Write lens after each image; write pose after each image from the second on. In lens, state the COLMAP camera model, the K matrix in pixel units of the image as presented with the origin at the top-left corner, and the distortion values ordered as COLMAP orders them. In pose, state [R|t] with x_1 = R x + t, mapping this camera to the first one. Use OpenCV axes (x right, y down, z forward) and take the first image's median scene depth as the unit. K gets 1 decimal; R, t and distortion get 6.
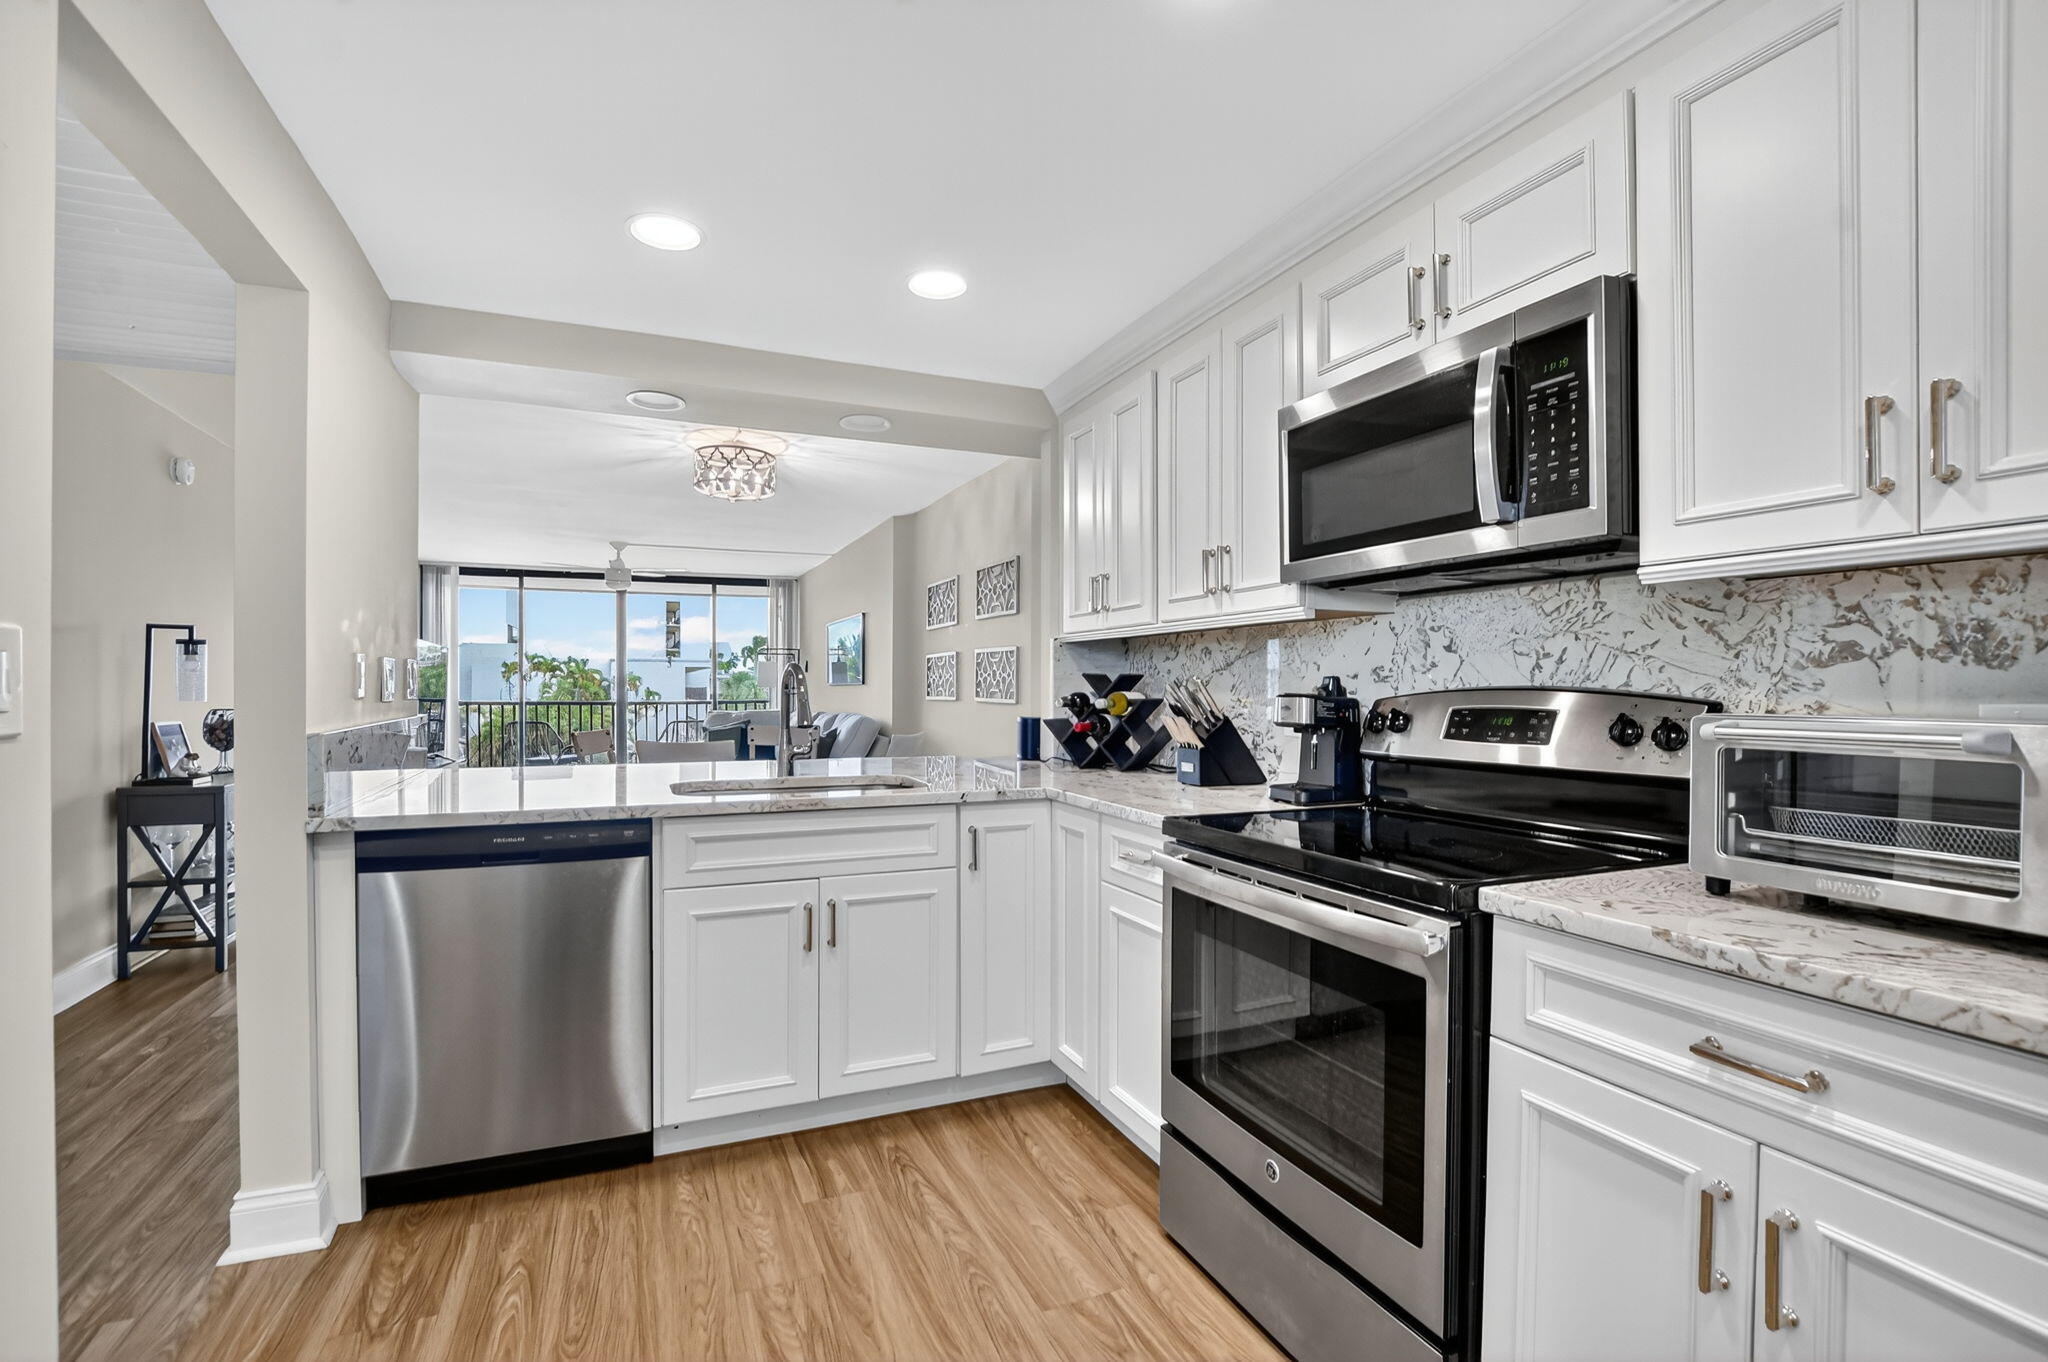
lens RADIAL K [[907.8, 0, 987.4], [0, 907.8, 693.3], [0, 0, 1]] dist [-0.030872, 0.003286]
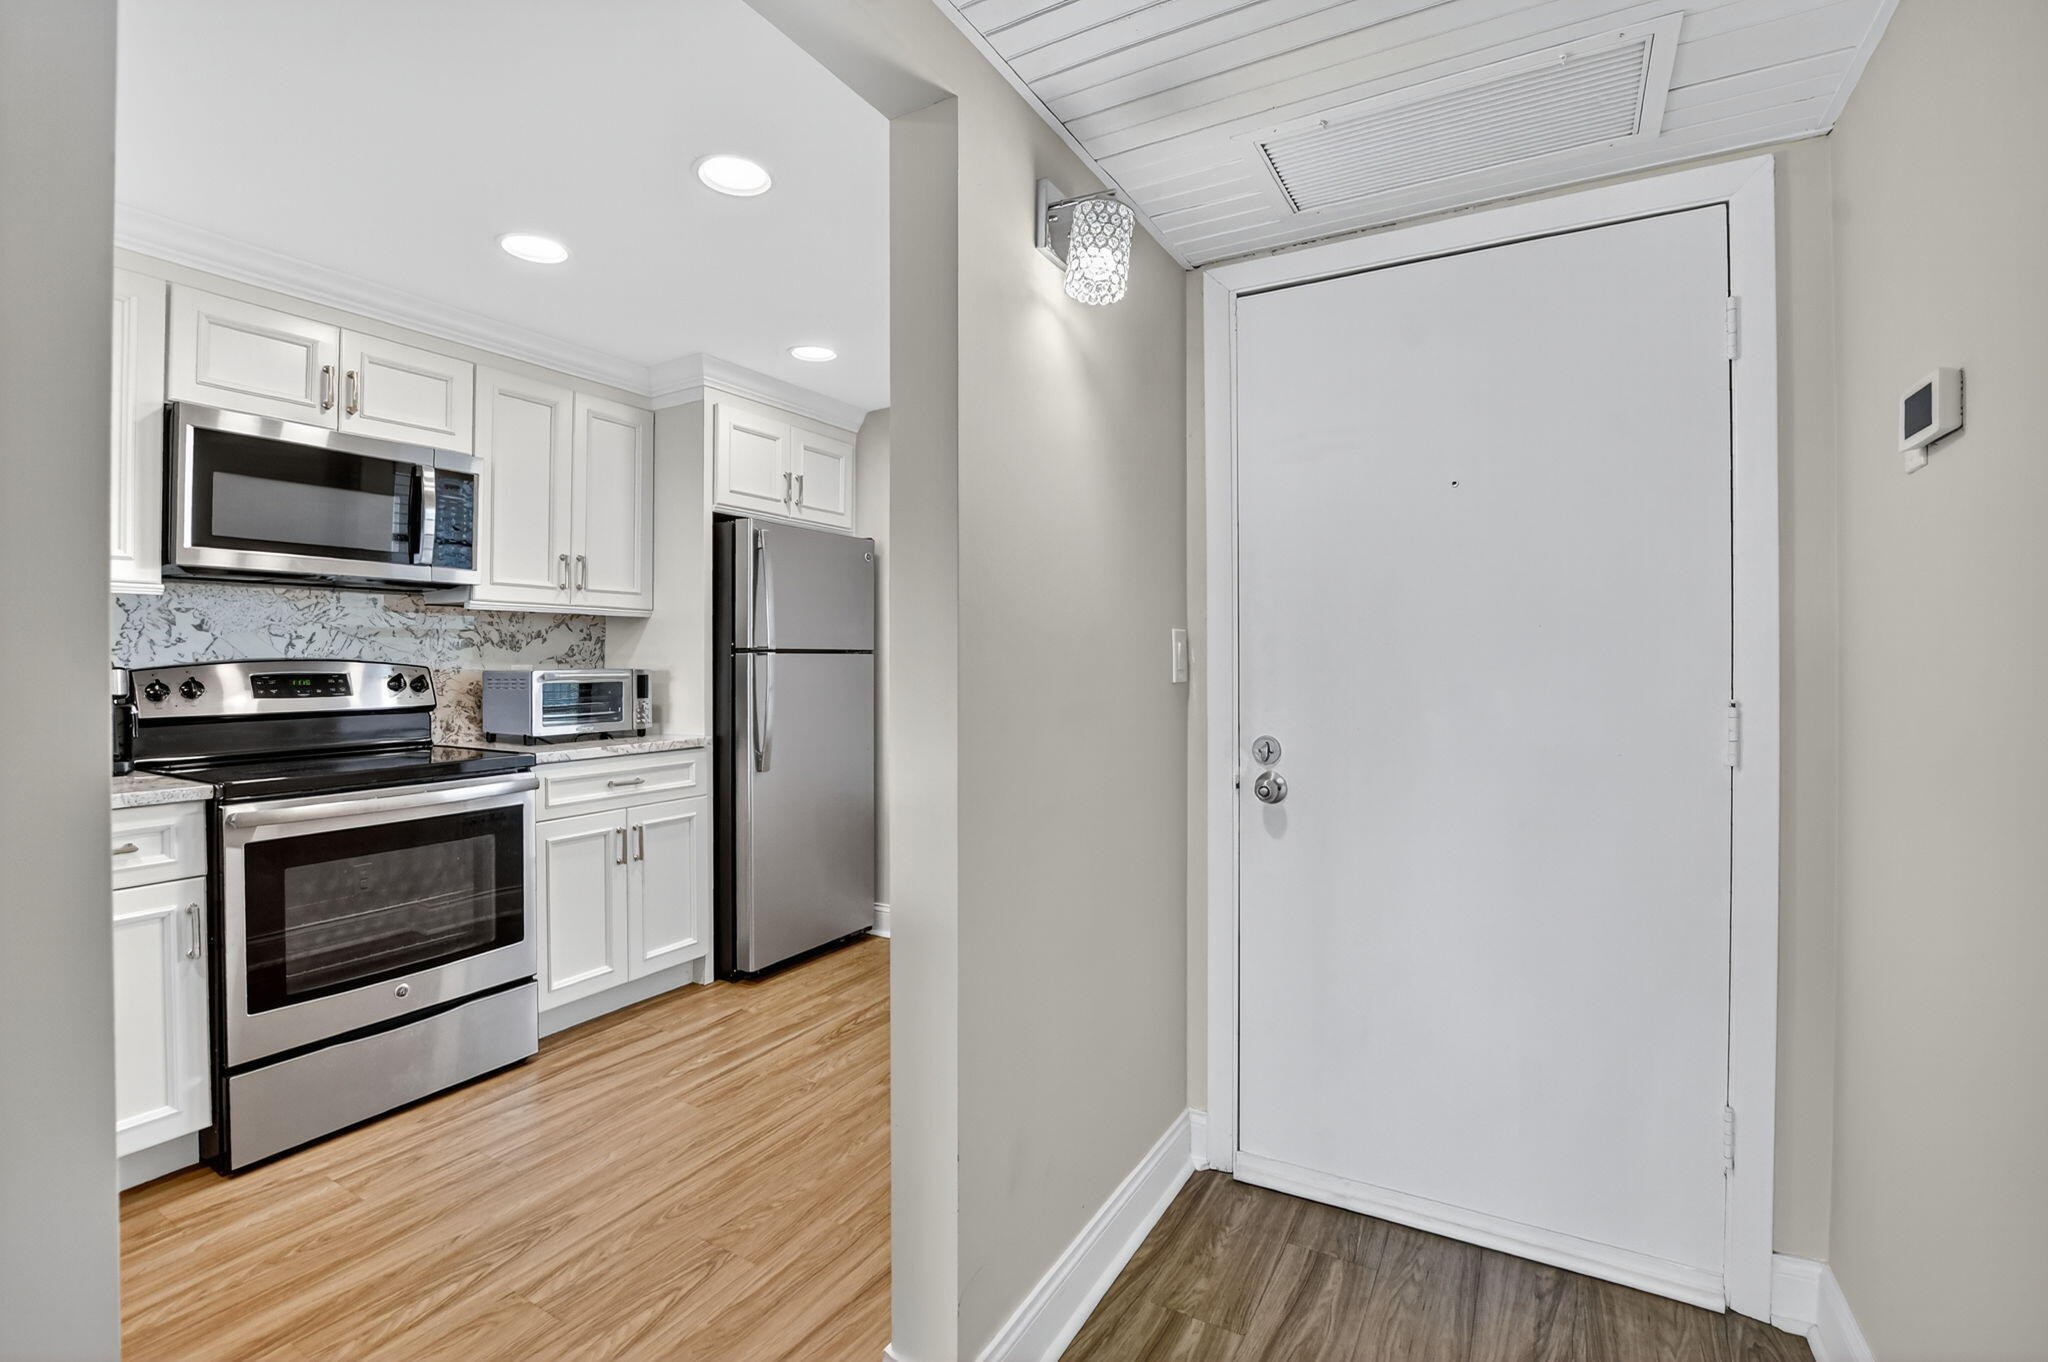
lens RADIAL K [[907.8, 0, 1010.5], [0, 907.8, 656.2], [0, 0, 1]] dist [-0.030872, 0.003286]
pose [[-0.595186, 0.001263, 0.803587, -1.270383], [0.006168, 0.999976, 0.002997, -0.008276], [-0.803564, 0.006740, -0.595180, 0.943301]]
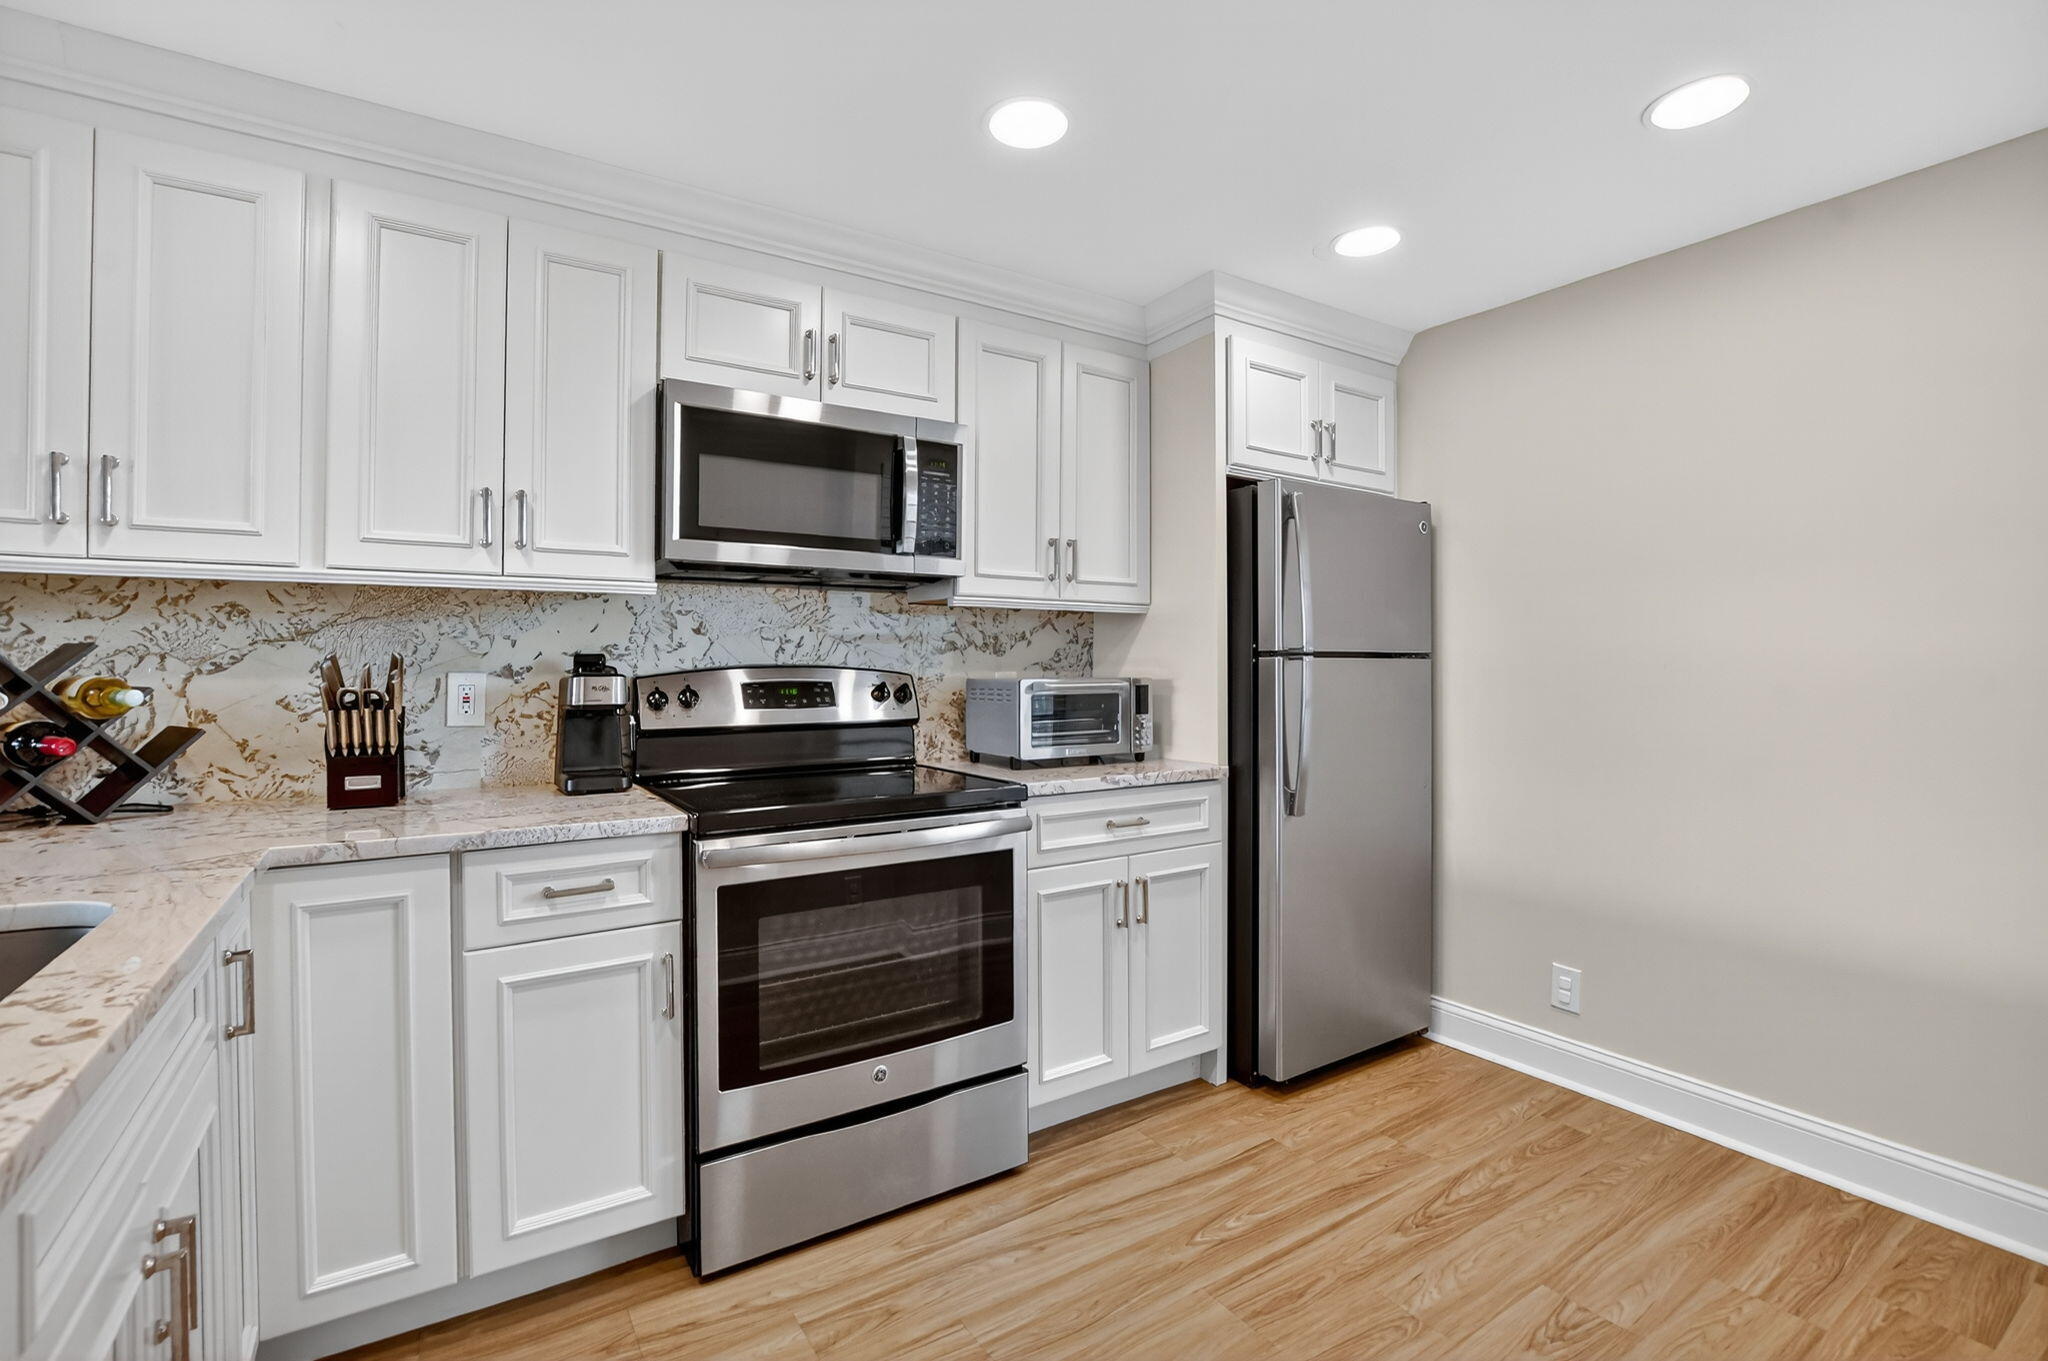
lens RADIAL K [[907.8, 0, 1021.9], [0, 907.8, 658.4], [0, 0, 1]] dist [-0.030872, 0.003286]
pose [[-0.175291, 0.004813, 0.984505, -0.784354], [0.007689, 0.999964, -0.003520, -0.009165], [-0.984487, 0.006952, -0.175321, 0.904347]]
